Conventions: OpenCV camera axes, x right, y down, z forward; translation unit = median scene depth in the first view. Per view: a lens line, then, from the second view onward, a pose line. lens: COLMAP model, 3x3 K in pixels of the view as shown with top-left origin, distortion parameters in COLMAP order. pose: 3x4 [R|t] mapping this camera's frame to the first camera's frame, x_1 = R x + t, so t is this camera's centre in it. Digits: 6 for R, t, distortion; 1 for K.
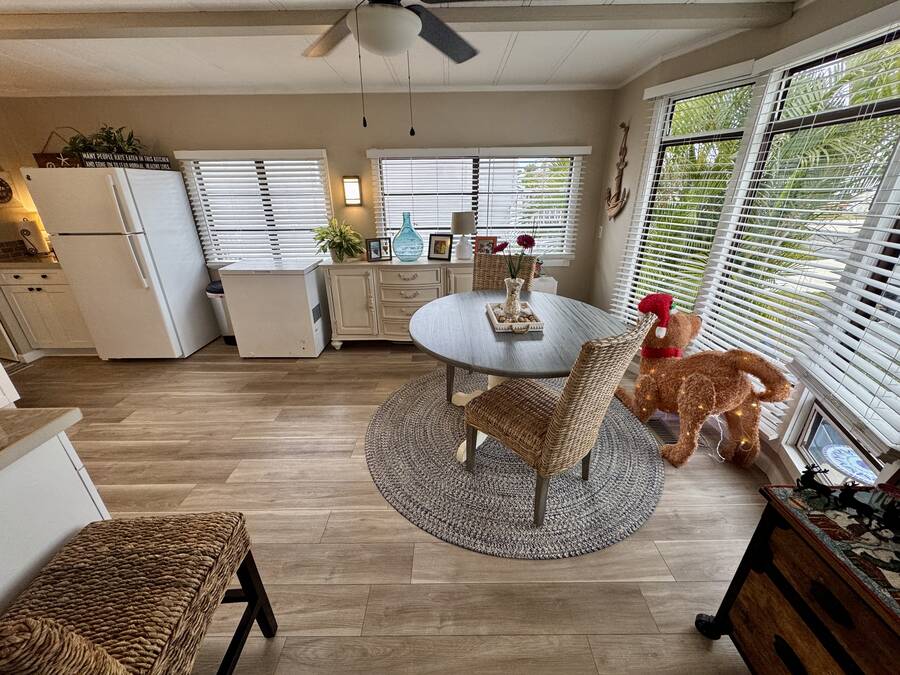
lens RADIAL K [[354.0, 0, 450.0], [0, 354.0, 337.5], [0, 0, 1]] dist [-0.001672, -0.000317]
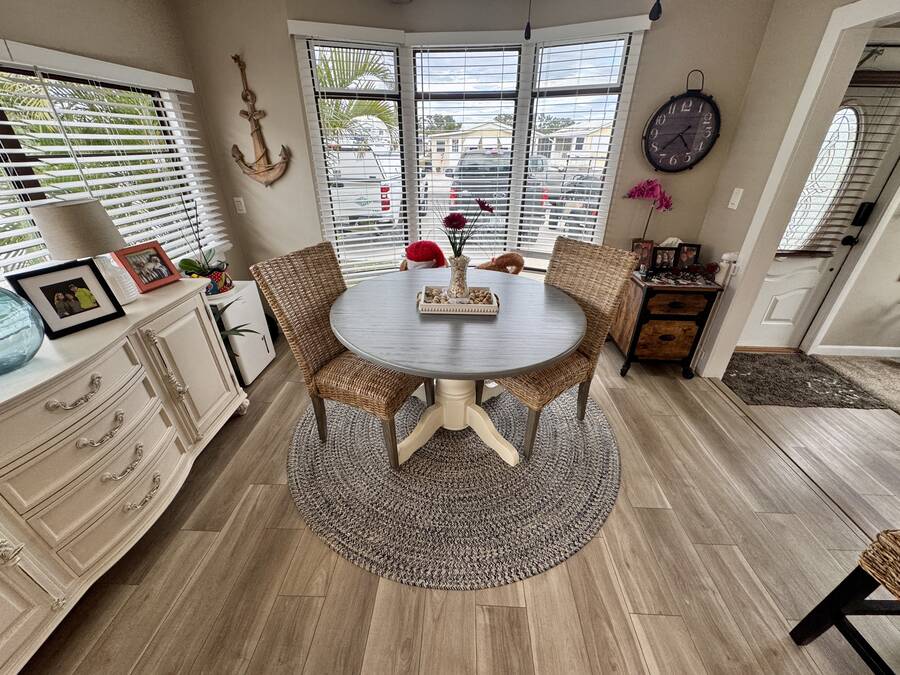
lens RADIAL K [[354.0, 0, 450.0], [0, 354.0, 337.5], [0, 0, 1]] dist [-0.001672, -0.000317]
pose [[0.047867, -0.471344, 0.880650, -0.419134], [0.393096, 0.819404, 0.417197, -0.237246], [-0.918251, 0.326210, 0.224506, 0.582915]]
